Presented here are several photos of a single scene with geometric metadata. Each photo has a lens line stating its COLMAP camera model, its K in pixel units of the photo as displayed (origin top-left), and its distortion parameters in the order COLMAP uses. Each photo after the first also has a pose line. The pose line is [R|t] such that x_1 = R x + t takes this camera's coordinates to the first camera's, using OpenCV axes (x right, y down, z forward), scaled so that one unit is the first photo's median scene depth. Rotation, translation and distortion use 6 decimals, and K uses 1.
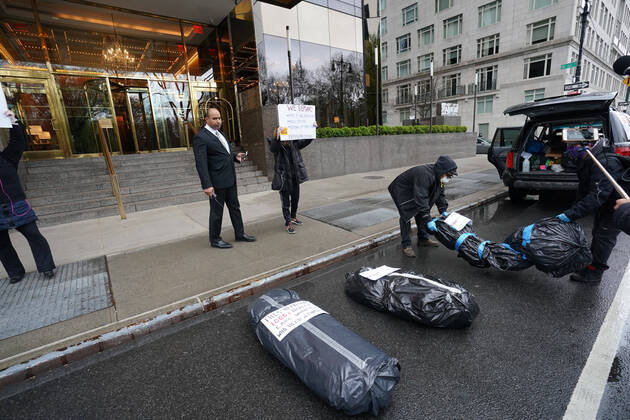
lens RADIAL K [[287.1, 0, 317.3], [0, 287.1, 212.8], [0, 0, 1]] dist [-0.071294, 0.025047]
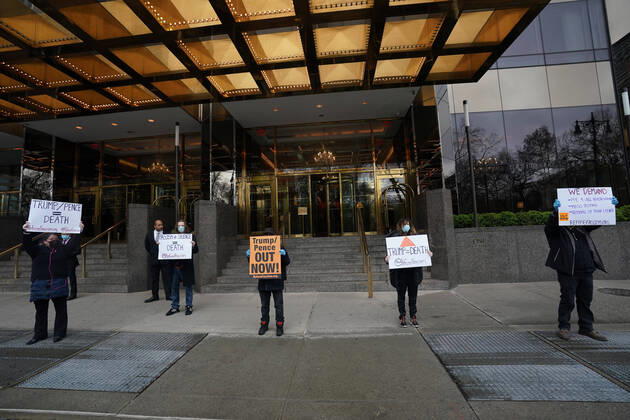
lens RADIAL K [[287.1, 0, 317.3], [0, 287.1, 212.8], [0, 0, 1]] dist [-0.071294, 0.025047]
pose [[0.724888, -0.020620, -0.688558, 0.263924], [-0.167178, 0.964404, -0.204880, -0.121106], [0.668272, 0.263627, 0.695638, 0.294902]]
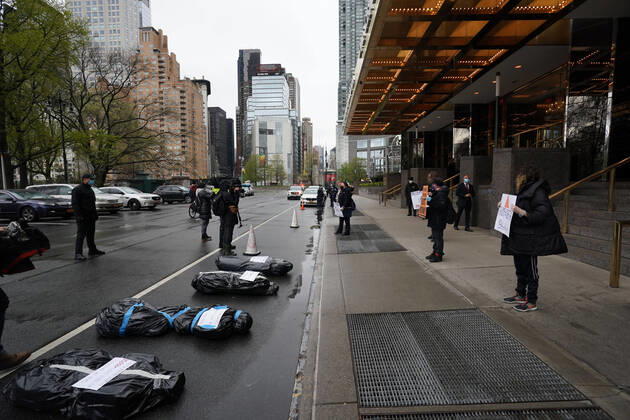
lens RADIAL K [[287.1, 0, 317.3], [0, 287.1, 212.8], [0, 0, 1]] dist [-0.071294, 0.025047]
pose [[-0.636118, 0.120929, -0.762057, 0.619718], [-0.148921, 0.949830, 0.275036, -0.333146], [0.757085, 0.288441, -0.586195, 1.181876]]
